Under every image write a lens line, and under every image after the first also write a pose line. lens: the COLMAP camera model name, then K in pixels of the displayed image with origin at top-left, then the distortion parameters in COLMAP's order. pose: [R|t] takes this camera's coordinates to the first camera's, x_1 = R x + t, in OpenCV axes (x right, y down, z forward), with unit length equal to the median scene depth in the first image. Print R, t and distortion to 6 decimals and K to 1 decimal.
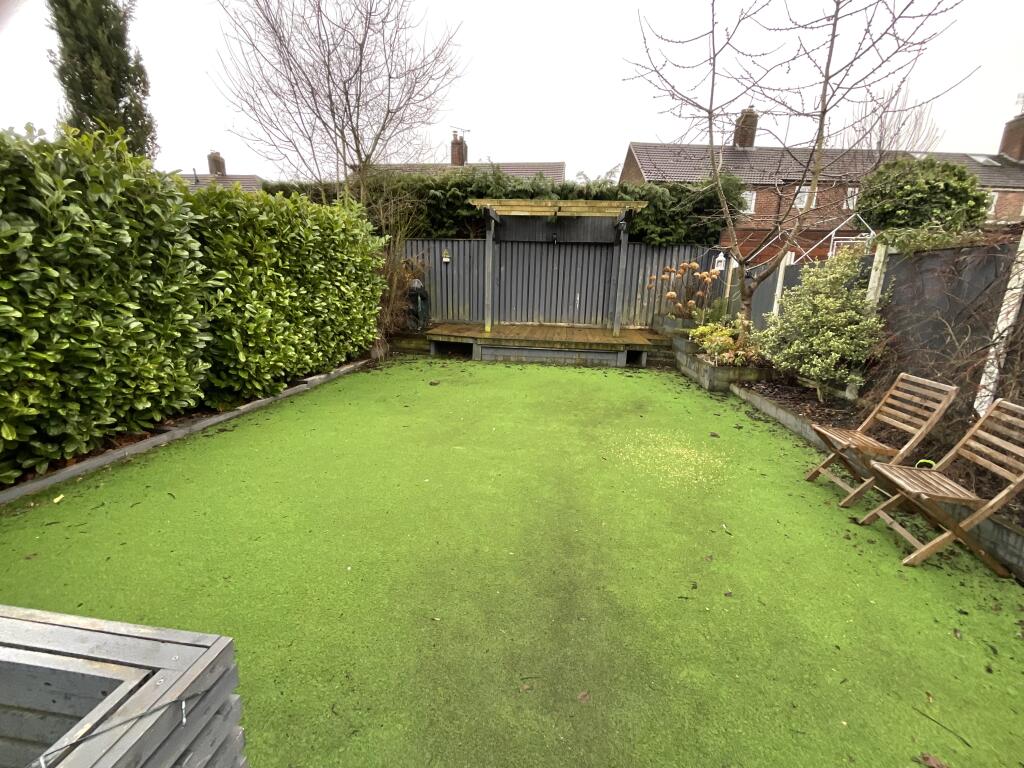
lens RADIAL K [[413.7, 0, 512.0], [0, 413.7, 384.0], [0, 0, 1]] dist [-0.003315, 0.000931]
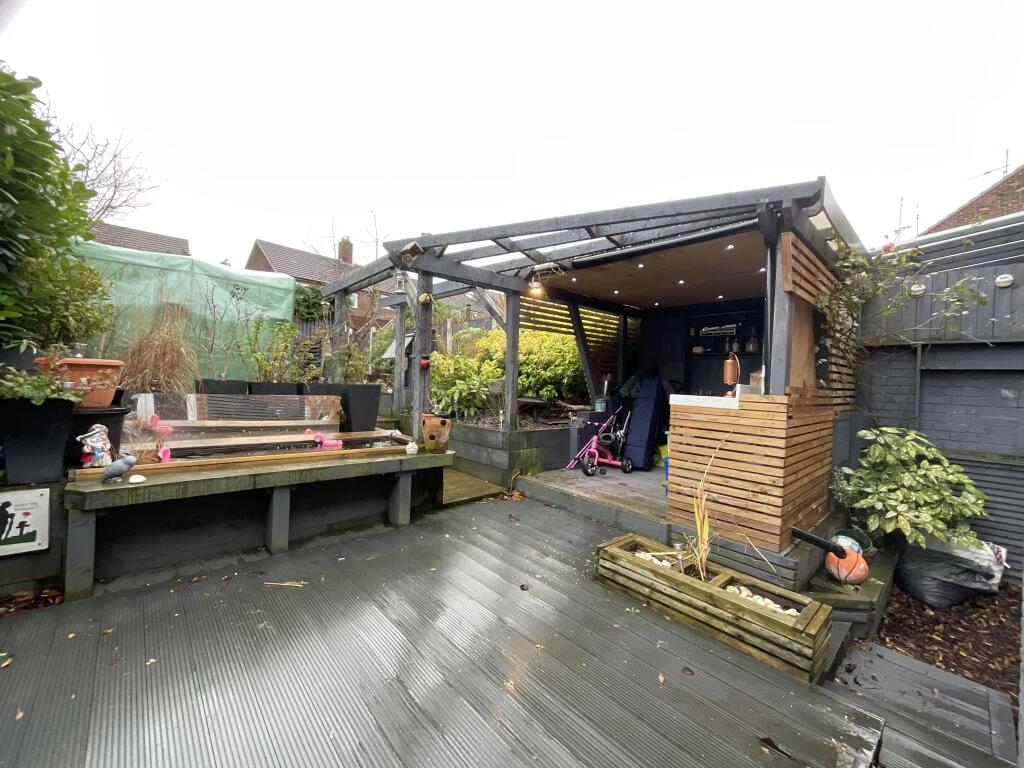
lens RADIAL K [[413.7, 0, 512.0], [0, 413.7, 384.0], [0, 0, 1]] dist [-0.003315, 0.000931]
pose [[0.652918, -0.003306, 0.757422, -0.582746], [0.153004, 0.979951, -0.127617, 0.411953], [-0.741814, 0.199212, 0.640333, -1.005584]]
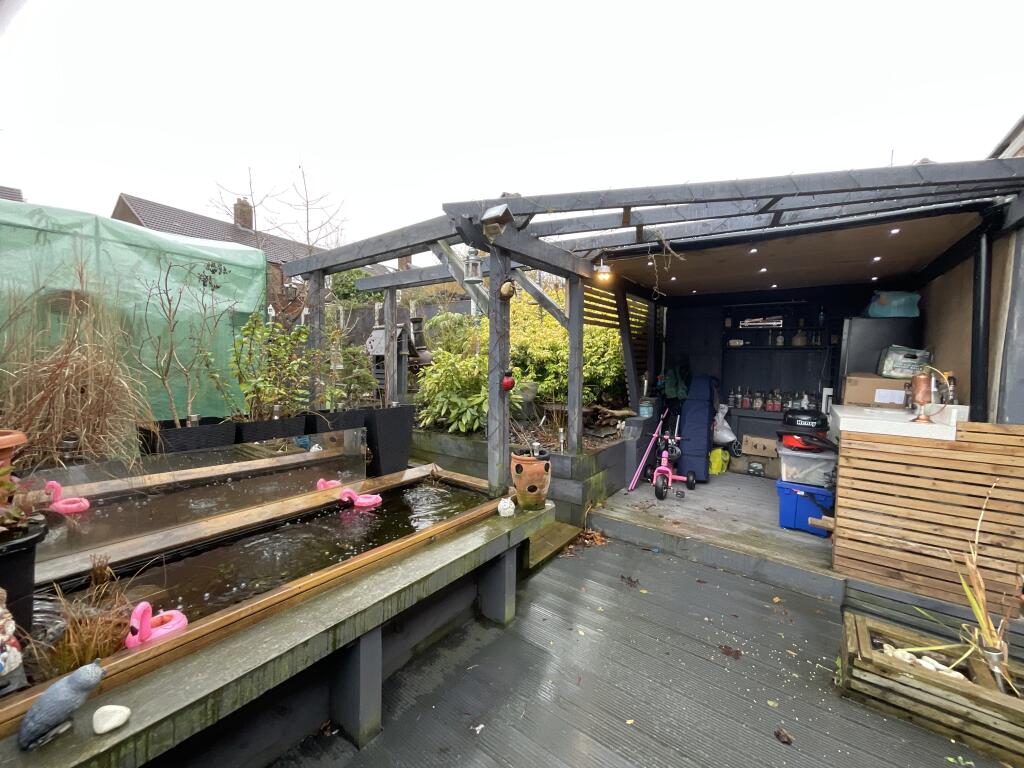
lens RADIAL K [[413.7, 0, 512.0], [0, 413.7, 384.0], [0, 0, 1]] dist [-0.003315, 0.000931]
pose [[0.486712, -0.066769, 0.871007, -0.577597], [0.197141, 0.979748, -0.035056, 0.294459], [-0.851027, 0.188773, 0.490018, -0.720919]]
